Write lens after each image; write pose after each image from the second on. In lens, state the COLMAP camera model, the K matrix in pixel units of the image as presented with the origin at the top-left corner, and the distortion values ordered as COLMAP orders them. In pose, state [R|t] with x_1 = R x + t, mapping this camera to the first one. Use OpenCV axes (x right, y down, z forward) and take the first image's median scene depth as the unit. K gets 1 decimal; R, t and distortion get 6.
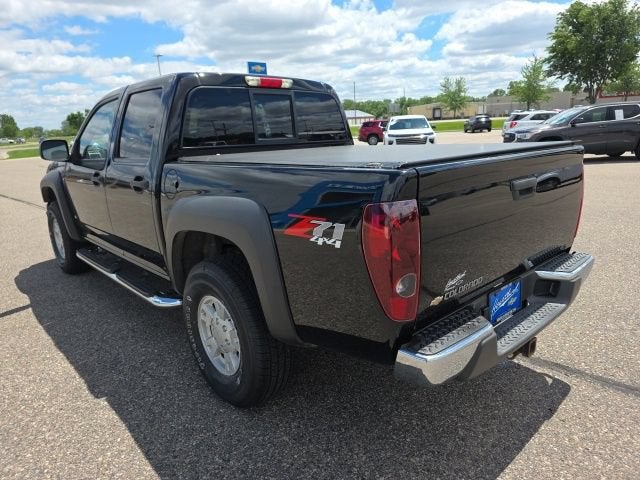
lens RADIAL K [[444.0, 0, 334.2], [0, 444.0, 239.7], [0, 0, 1]] dist [0.029170, -0.030695]
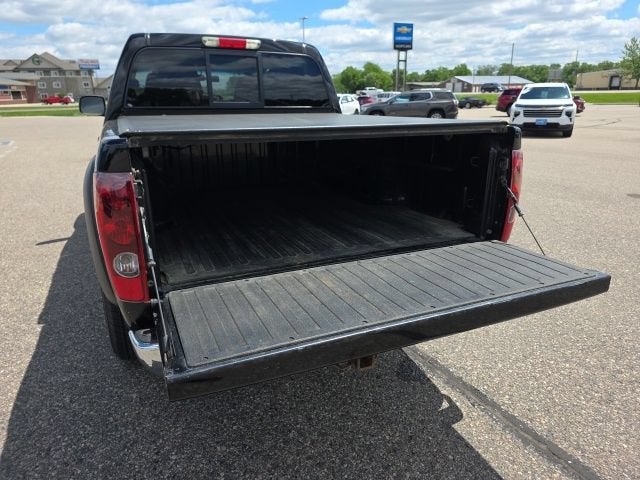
lens RADIAL K [[444.0, 0, 335.3], [0, 444.0, 234.7], [0, 0, 1]] dist [0.029170, -0.030695]
pose [[0.943899, 0.128205, -0.304333, 0.078136], [-0.109209, 0.990897, 0.078714, -0.007302], [0.311654, -0.041062, 0.949308, 0.023464]]
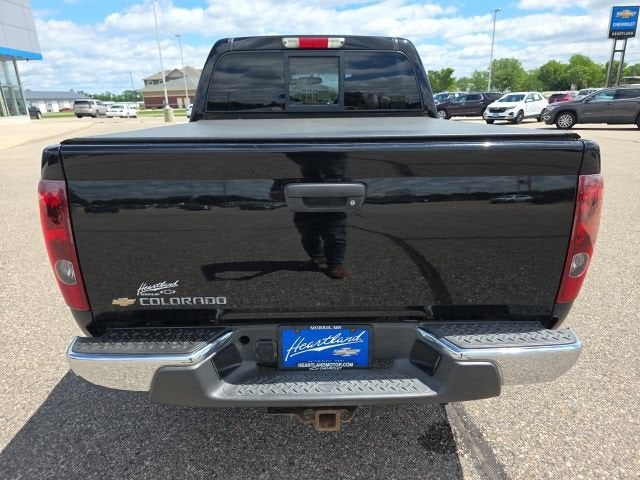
lens RADIAL K [[444.0, 0, 324.7], [0, 444.0, 245.1], [0, 0, 1]] dist [0.029170, -0.030695]
pose [[0.732287, 0.235799, -0.638870, 0.104634], [-0.175742, 0.971798, 0.157239, -0.017724], [0.657929, -0.002868, 0.753075, 0.059164]]
